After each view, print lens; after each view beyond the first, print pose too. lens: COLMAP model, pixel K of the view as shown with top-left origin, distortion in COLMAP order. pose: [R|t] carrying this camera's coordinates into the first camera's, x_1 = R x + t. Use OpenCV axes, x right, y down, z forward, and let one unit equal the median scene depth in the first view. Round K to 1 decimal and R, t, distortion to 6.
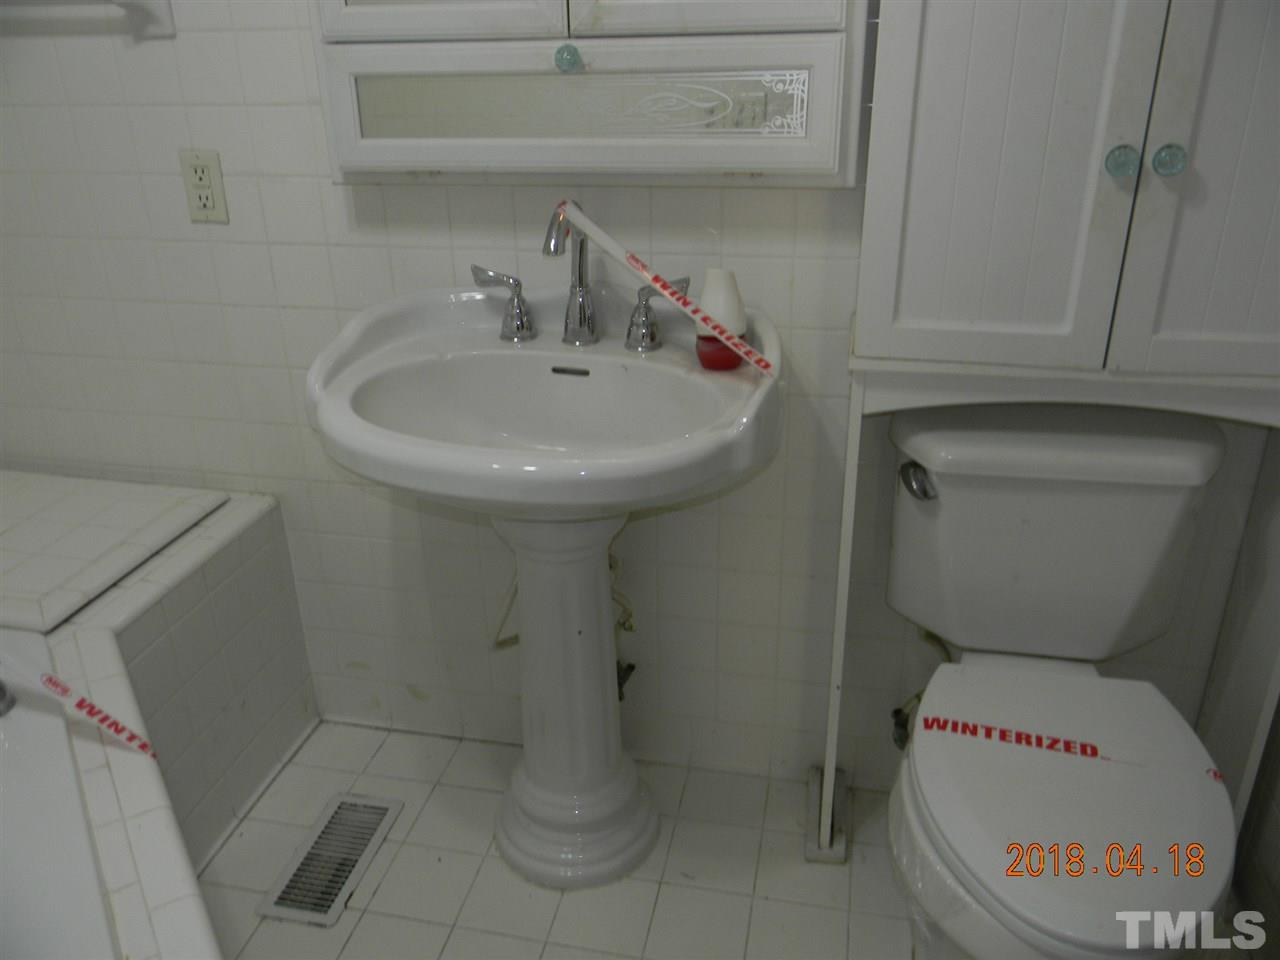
lens RADIAL K [[1008.5, 0, 640.0], [0, 1008.5, 480.0], [0, 0, 1]] dist [0.016501, -0.004611]
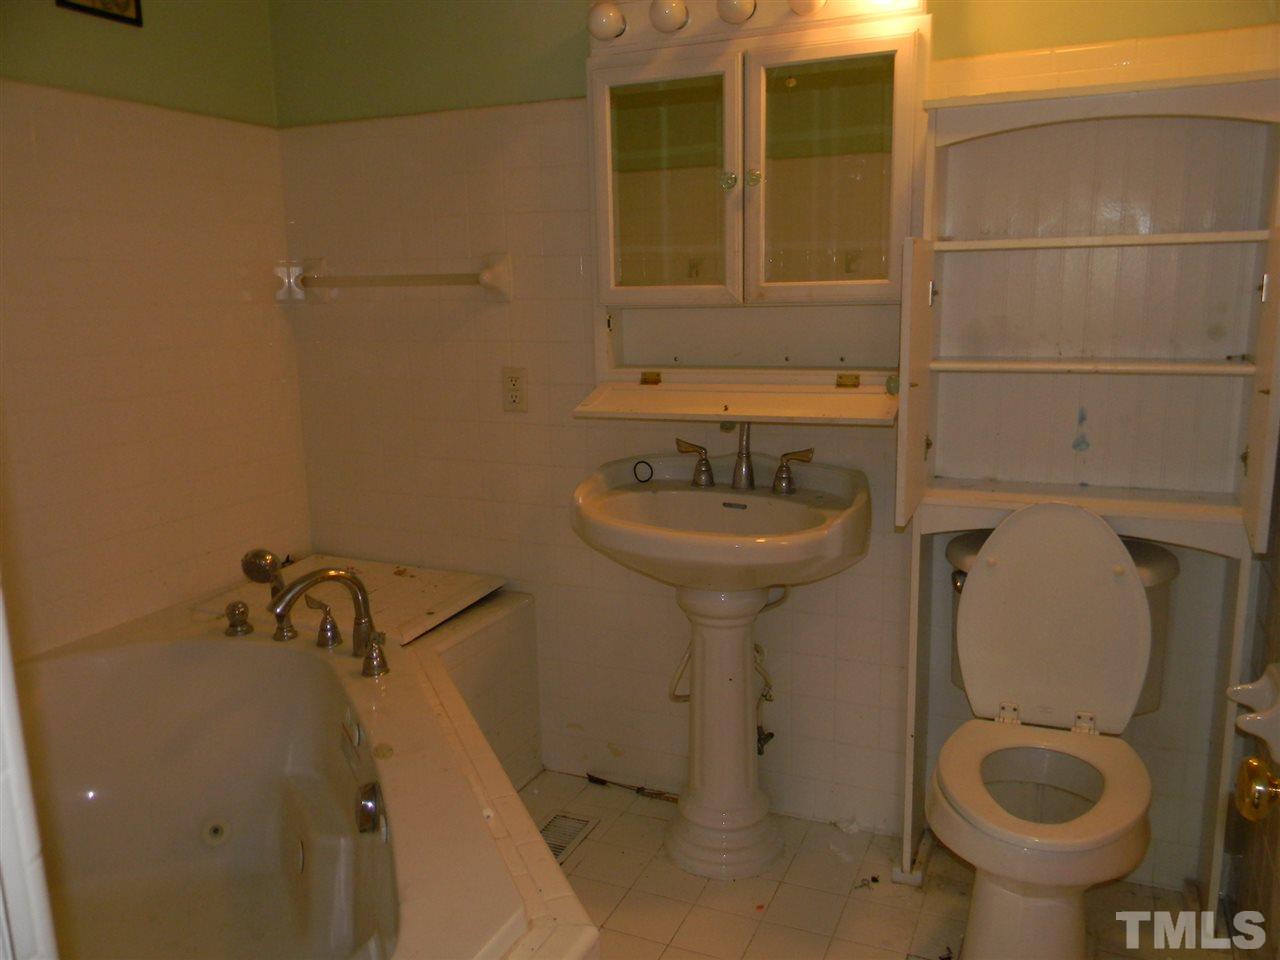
lens RADIAL K [[1008.5, 0, 640.0], [0, 1008.5, 480.0], [0, 0, 1]] dist [0.016501, -0.004611]
pose [[0.984375, 0.039709, -0.171548, 0.053253], [-0.079311, 0.969806, -0.230619, 0.233332], [0.157211, 0.240621, 0.957803, -0.540701]]
